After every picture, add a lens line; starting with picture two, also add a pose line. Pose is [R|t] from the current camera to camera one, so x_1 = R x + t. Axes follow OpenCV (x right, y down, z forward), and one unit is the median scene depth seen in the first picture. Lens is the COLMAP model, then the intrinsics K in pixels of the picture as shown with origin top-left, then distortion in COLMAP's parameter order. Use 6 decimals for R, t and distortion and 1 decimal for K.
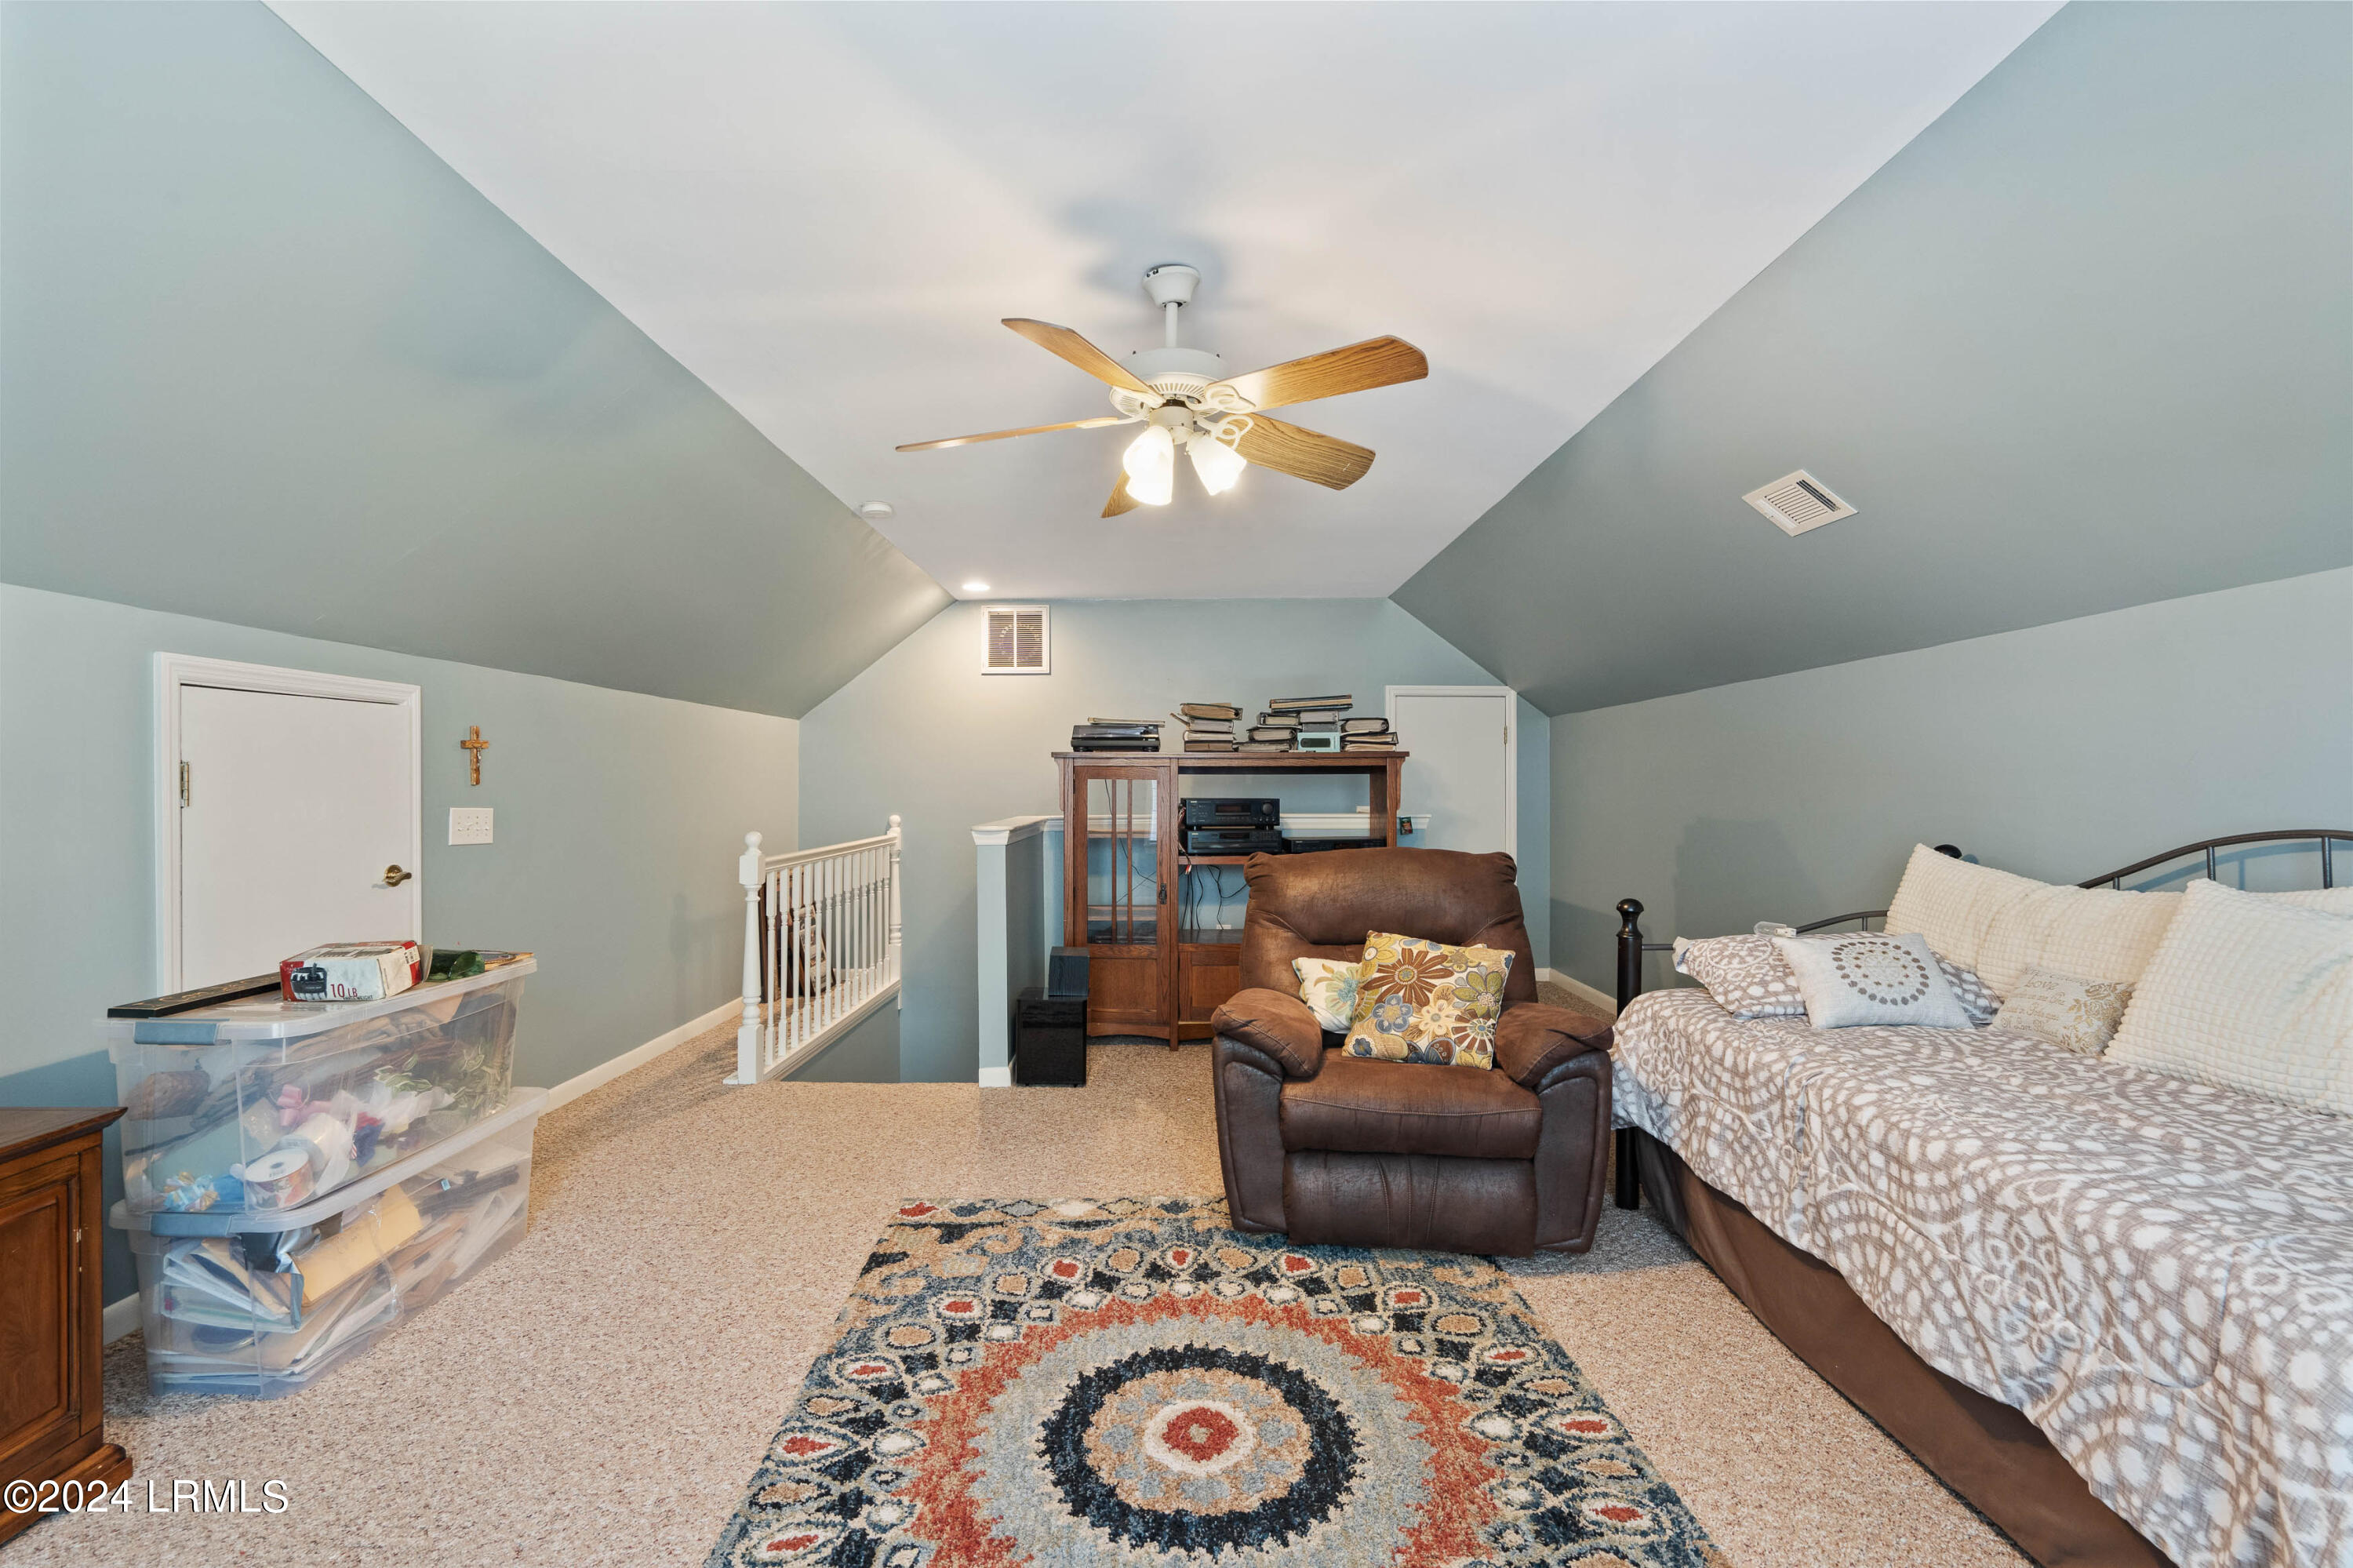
lens RADIAL K [[1061.6, 0, 1176.7], [0, 1061.6, 780.4], [0, 0, 1]] dist [-0.003150, 0.001496]
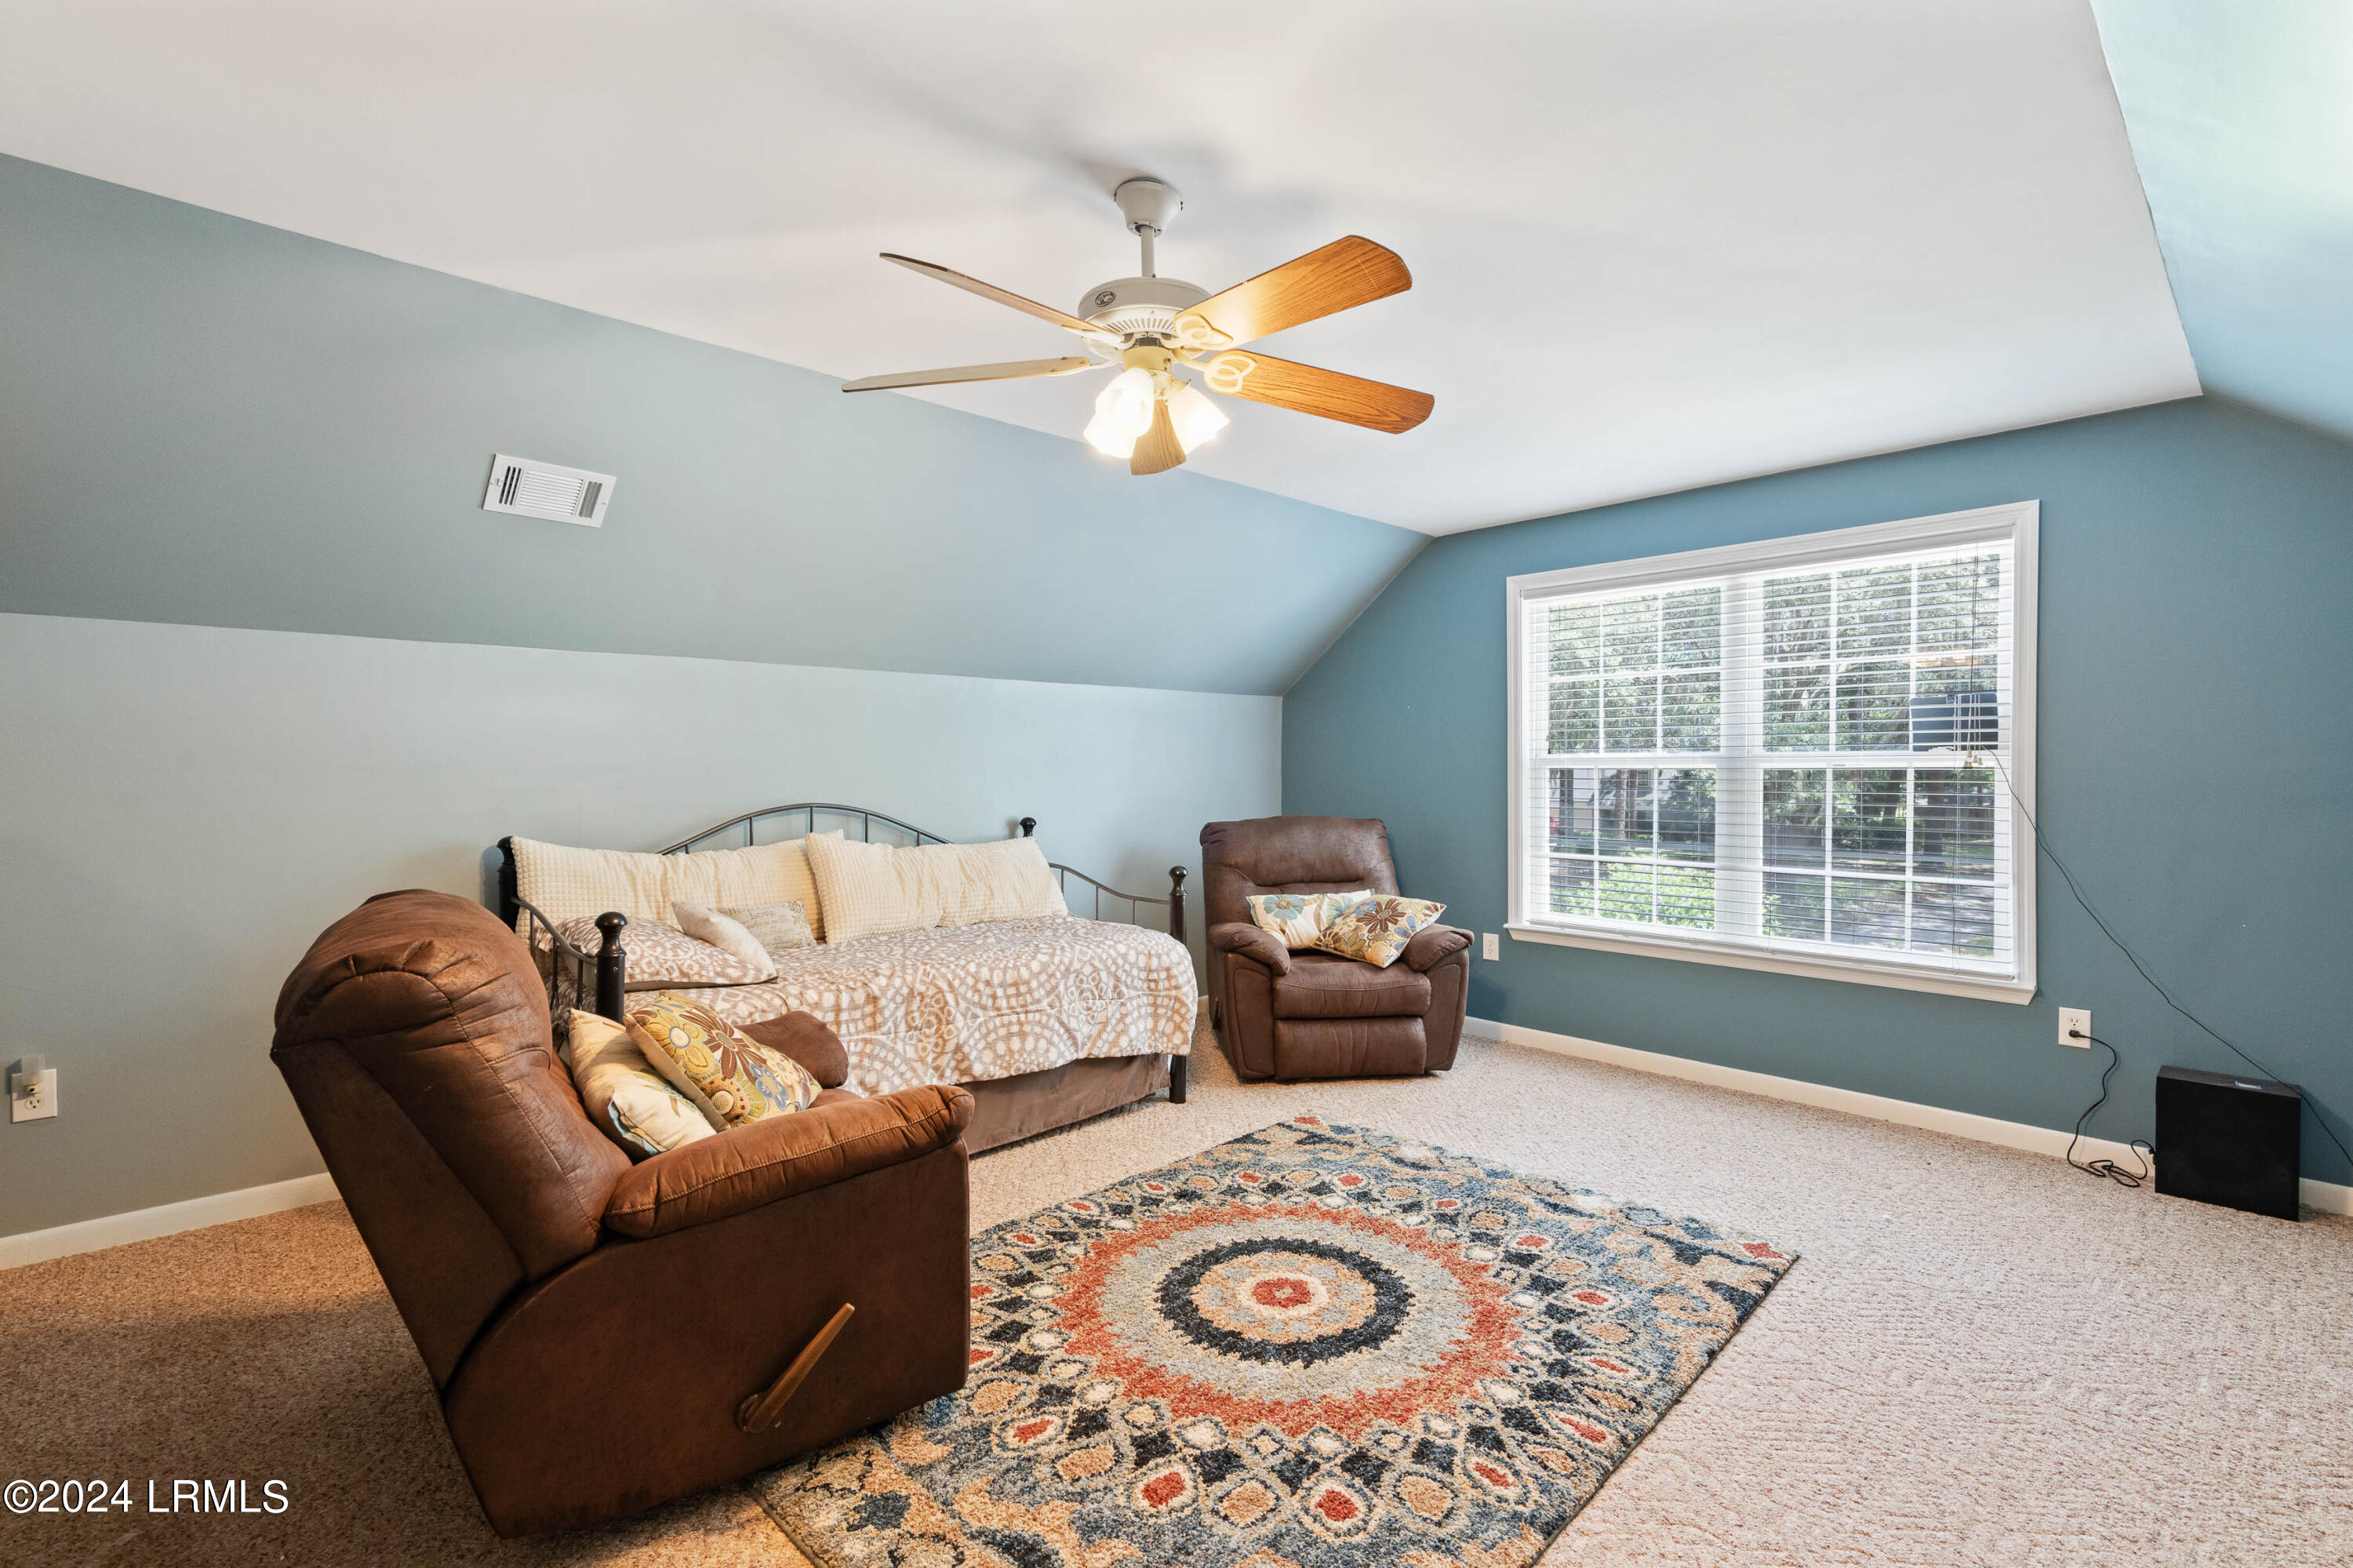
lens RADIAL K [[1061.6, 0, 1176.7], [0, 1061.6, 780.4], [0, 0, 1]] dist [-0.003150, 0.001496]
pose [[-0.682325, 0.002130, 0.731046, -0.772831], [0.000169, 0.999996, -0.002755, 0.009363], [-0.731049, -0.001757, -0.682323, 1.850443]]
